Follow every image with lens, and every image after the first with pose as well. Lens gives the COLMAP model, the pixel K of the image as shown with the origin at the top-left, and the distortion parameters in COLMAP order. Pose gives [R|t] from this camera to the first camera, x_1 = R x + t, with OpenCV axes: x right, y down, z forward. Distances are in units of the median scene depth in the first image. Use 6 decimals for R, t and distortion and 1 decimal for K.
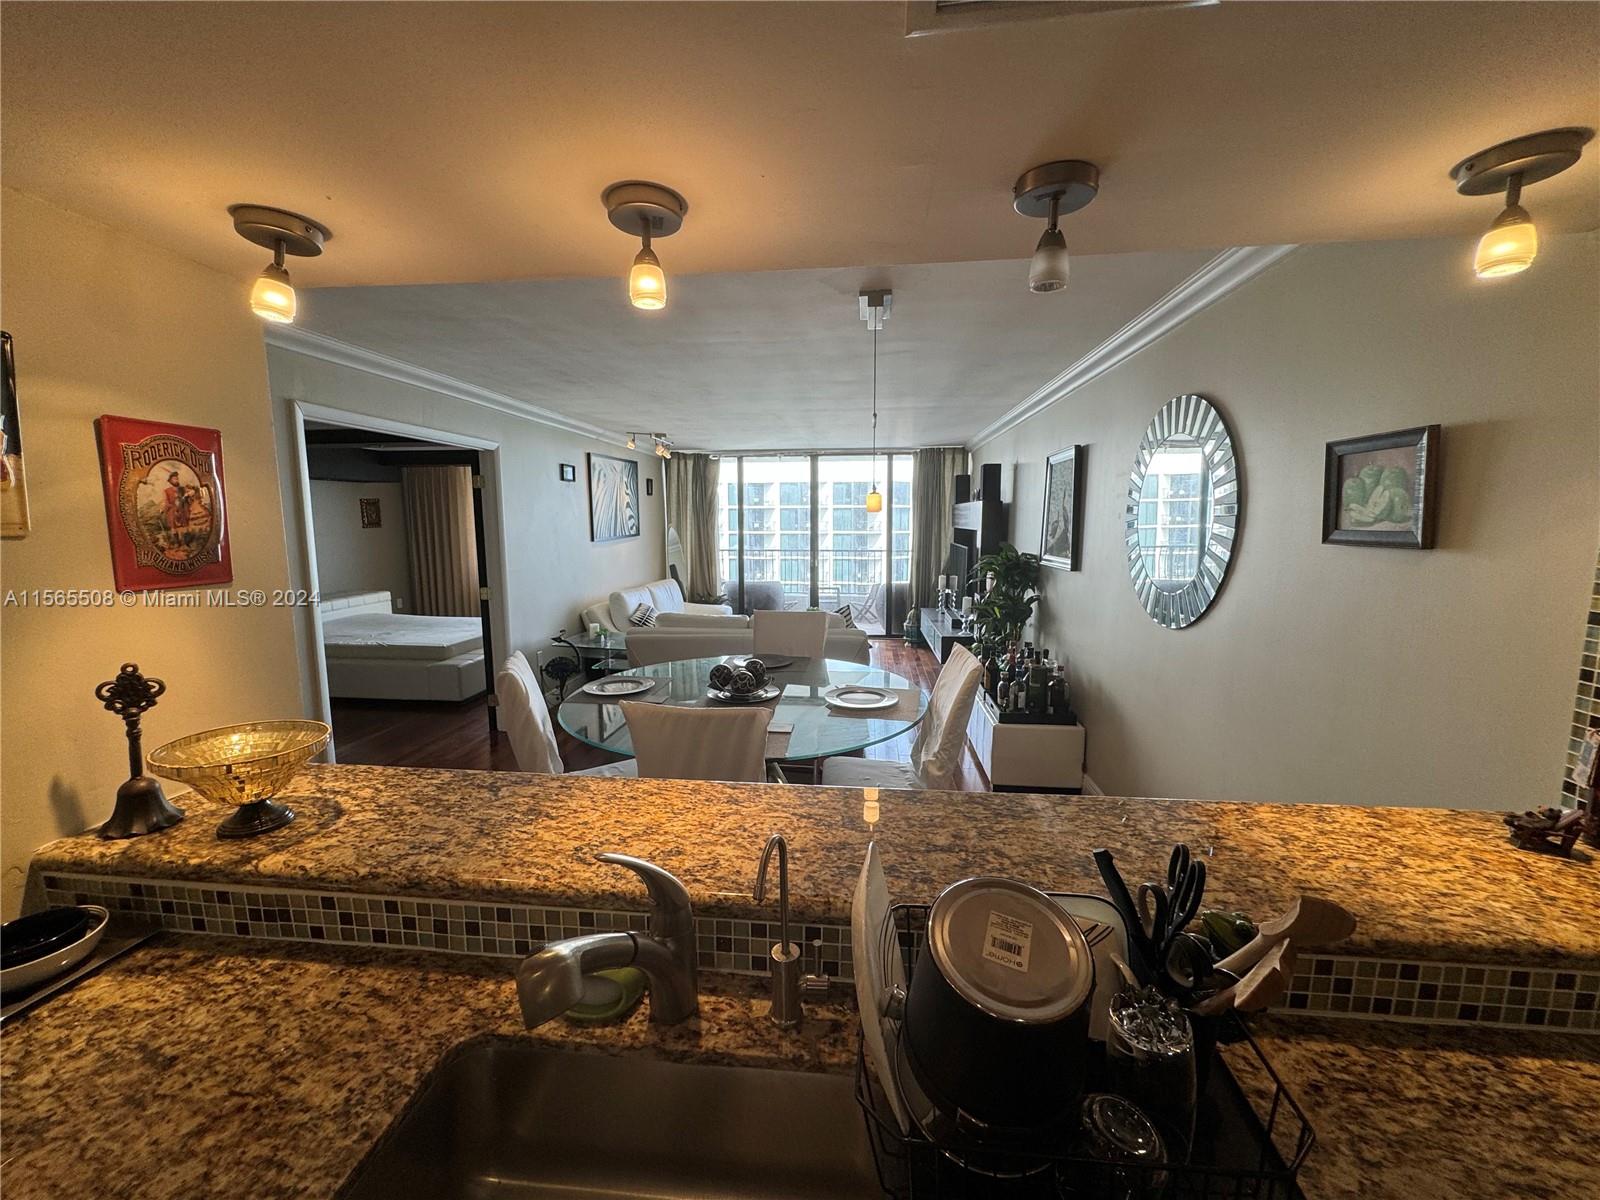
lens RADIAL K [[642.6, 0, 802.4], [0, 642.6, 595.2], [0, 0, 1]] dist [-0.001867, 0.000332]
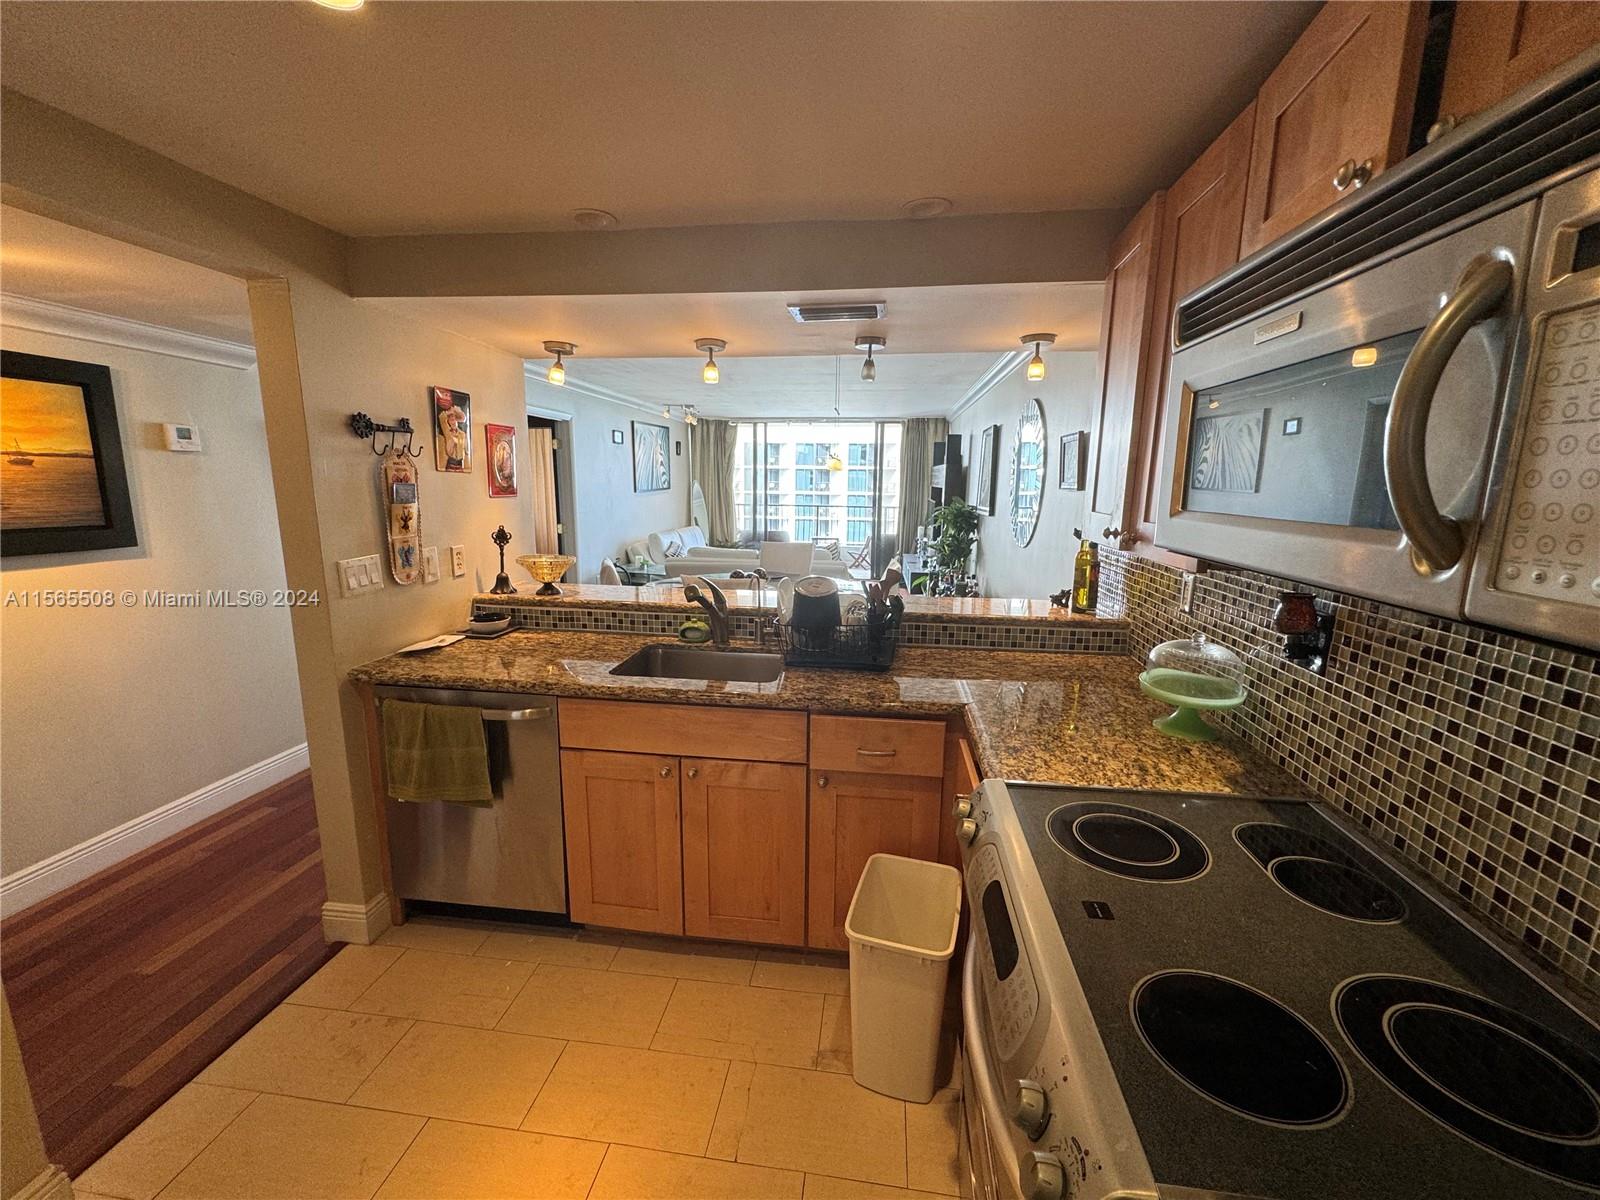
lens RADIAL K [[642.6, 0, 803.8], [0, 642.6, 595.1], [0, 0, 1]] dist [-0.001867, 0.000332]
pose [[0.999598, 0.019276, -0.020805, 0.033639], [-0.018000, 0.998044, 0.059863, 0.038520], [0.021919, -0.059464, 0.997990, -0.274829]]
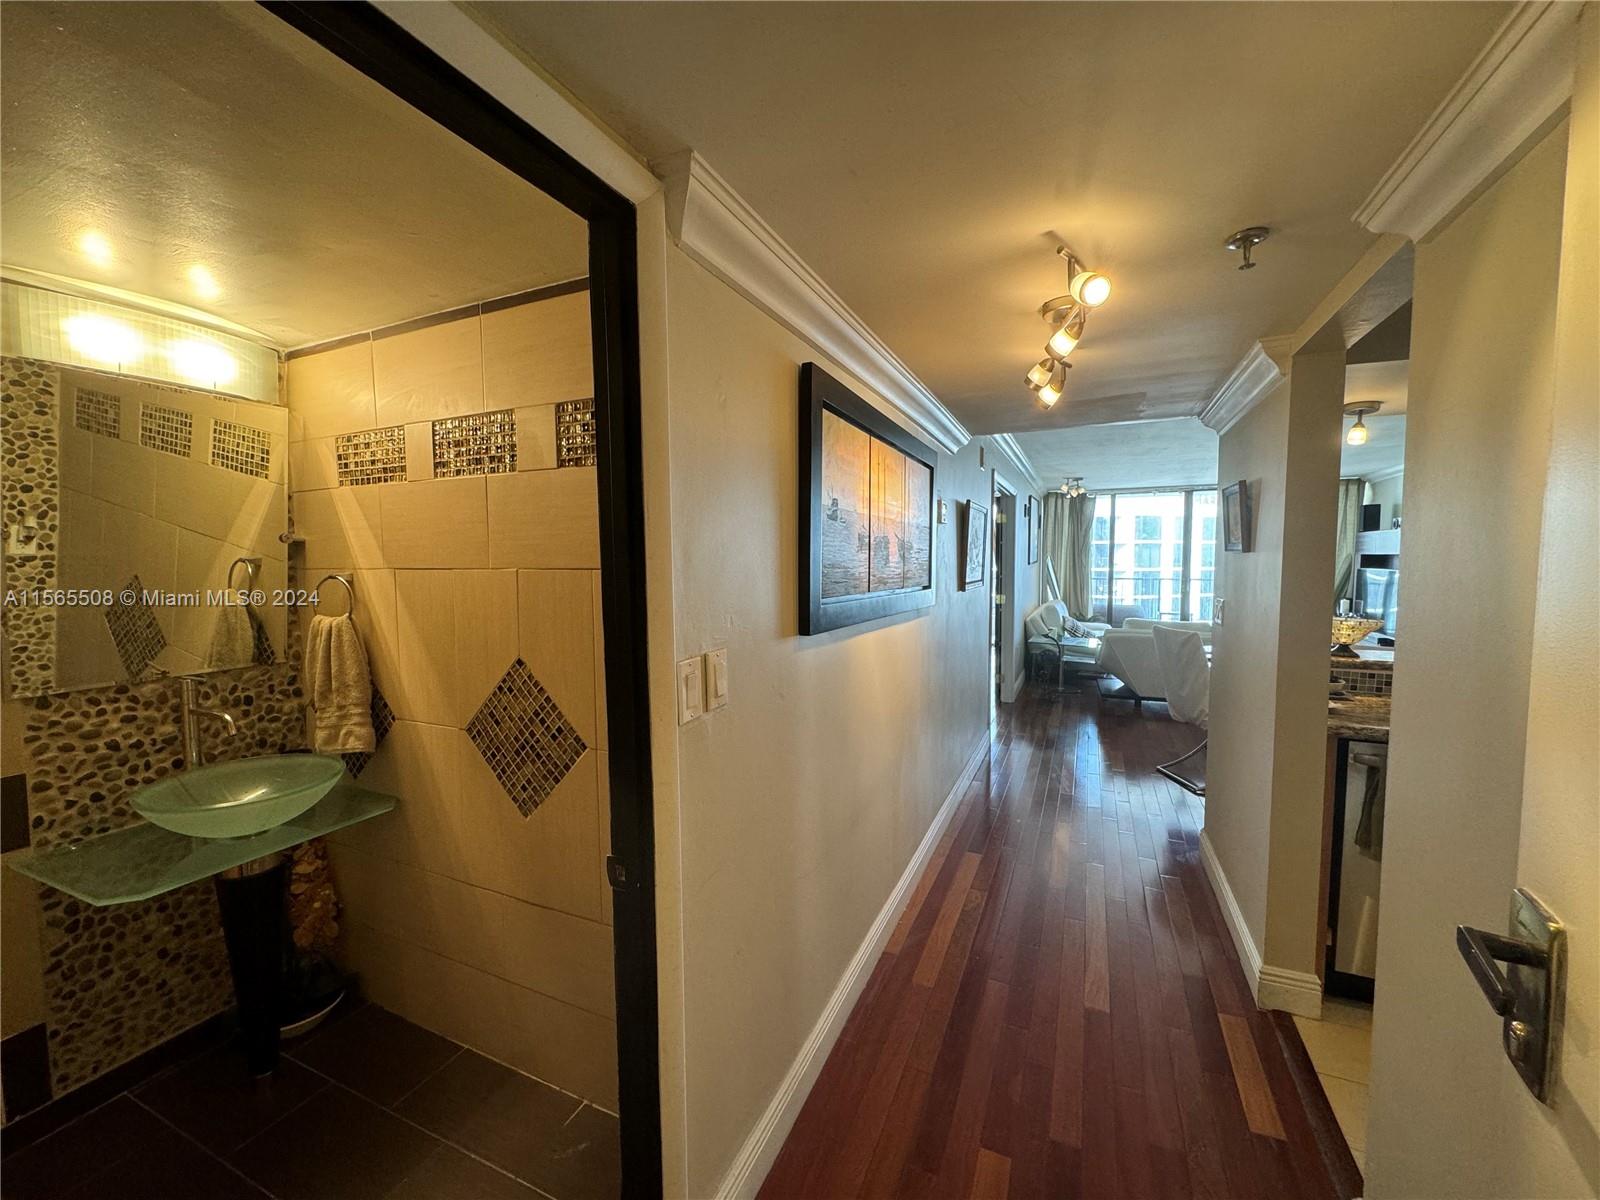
lens RADIAL K [[642.6, 0, 806.3], [0, 642.6, 608.8], [0, 0, 1]] dist [-0.001867, 0.000332]
pose [[0.956442, 0.021128, -0.291156, -0.424605], [-0.032350, 0.998906, -0.033782, 0.065400], [0.290124, 0.041729, 0.956079, -0.358586]]
